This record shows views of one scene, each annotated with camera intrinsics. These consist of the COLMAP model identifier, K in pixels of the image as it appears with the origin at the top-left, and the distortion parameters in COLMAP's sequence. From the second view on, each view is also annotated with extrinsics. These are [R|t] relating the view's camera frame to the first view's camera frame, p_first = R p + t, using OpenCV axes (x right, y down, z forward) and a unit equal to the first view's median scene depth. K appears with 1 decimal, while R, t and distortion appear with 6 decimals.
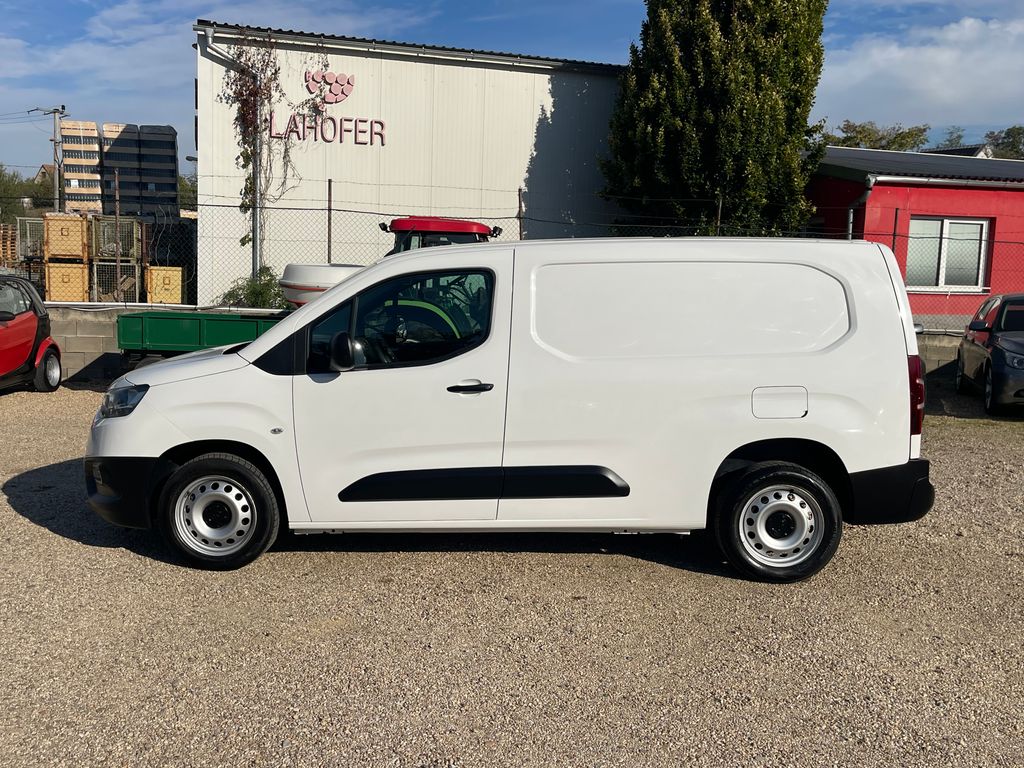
lens RADIAL K [[965.5, 0, 512.0], [0, 965.5, 384.0], [0, 0, 1]] dist [0.042239, 0.007557]
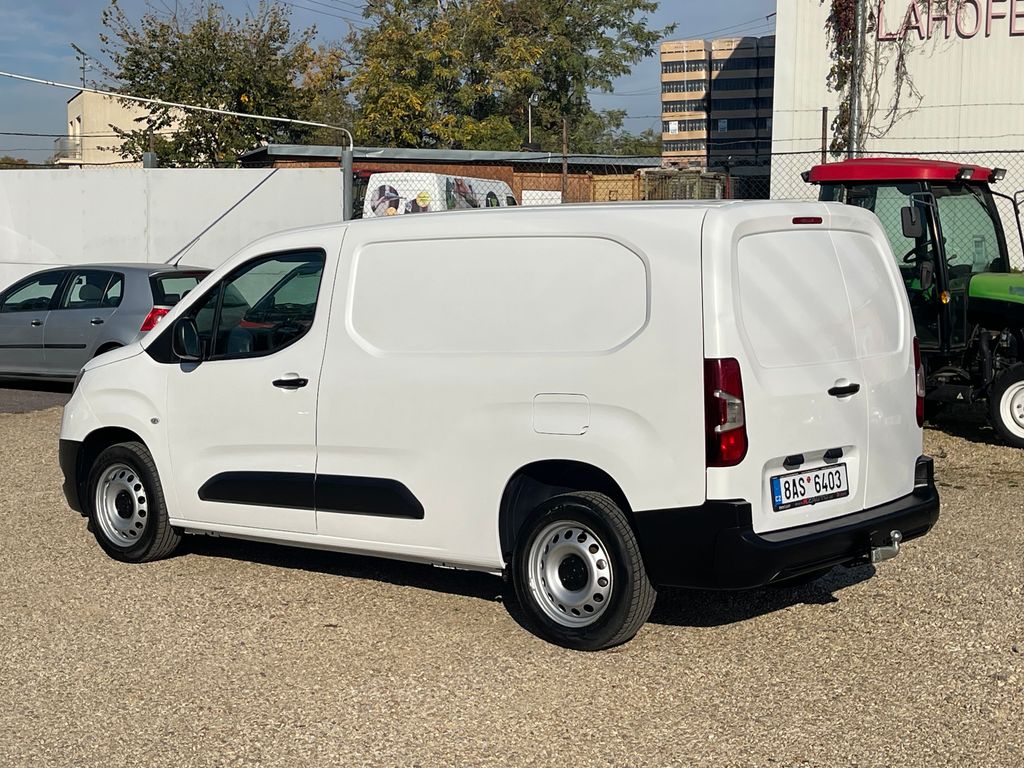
lens RADIAL K [[1602.5, 0, 512.0], [0, 1602.5, 384.0], [0, 0, 1]] dist [0.029897, -0.055734]
pose [[0.789201, 0.034561, -0.613162, 0.236981], [-0.050002, 0.998717, -0.008064, 0.001618], [0.612096, 0.037023, 0.789916, -0.011263]]
